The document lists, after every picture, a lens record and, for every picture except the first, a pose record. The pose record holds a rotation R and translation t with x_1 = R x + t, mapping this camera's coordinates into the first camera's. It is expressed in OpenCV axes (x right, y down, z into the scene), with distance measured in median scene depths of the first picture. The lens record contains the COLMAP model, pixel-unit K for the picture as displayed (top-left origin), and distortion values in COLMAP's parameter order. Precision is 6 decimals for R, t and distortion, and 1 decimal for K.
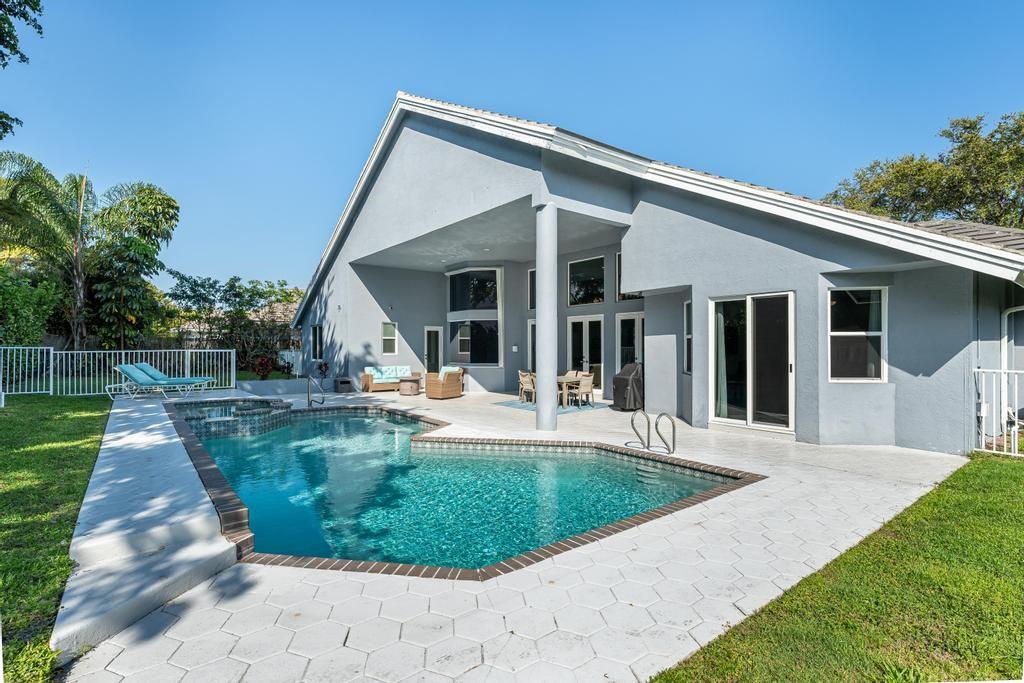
lens RADIAL K [[491.1, 0, 510.9], [0, 491.1, 345.6], [0, 0, 1]] dist [0.000268, 0.000377]
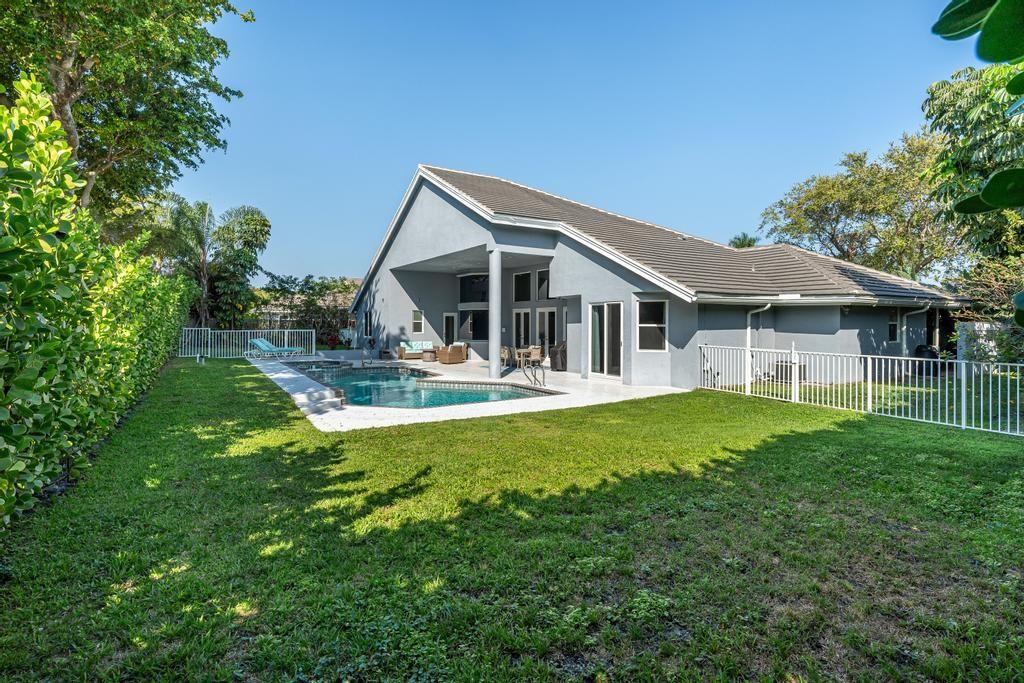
lens RADIAL K [[485.3, 0, 512.6], [0, 485.3, 327.9], [0, 0, 1]] dist [-0.000521, -0.000028]
pose [[0.996121, 0.004815, -0.087866, 0.152614], [-0.003876, 0.999934, 0.010852, -0.014529], [0.087913, -0.010470, 0.996073, -0.378844]]
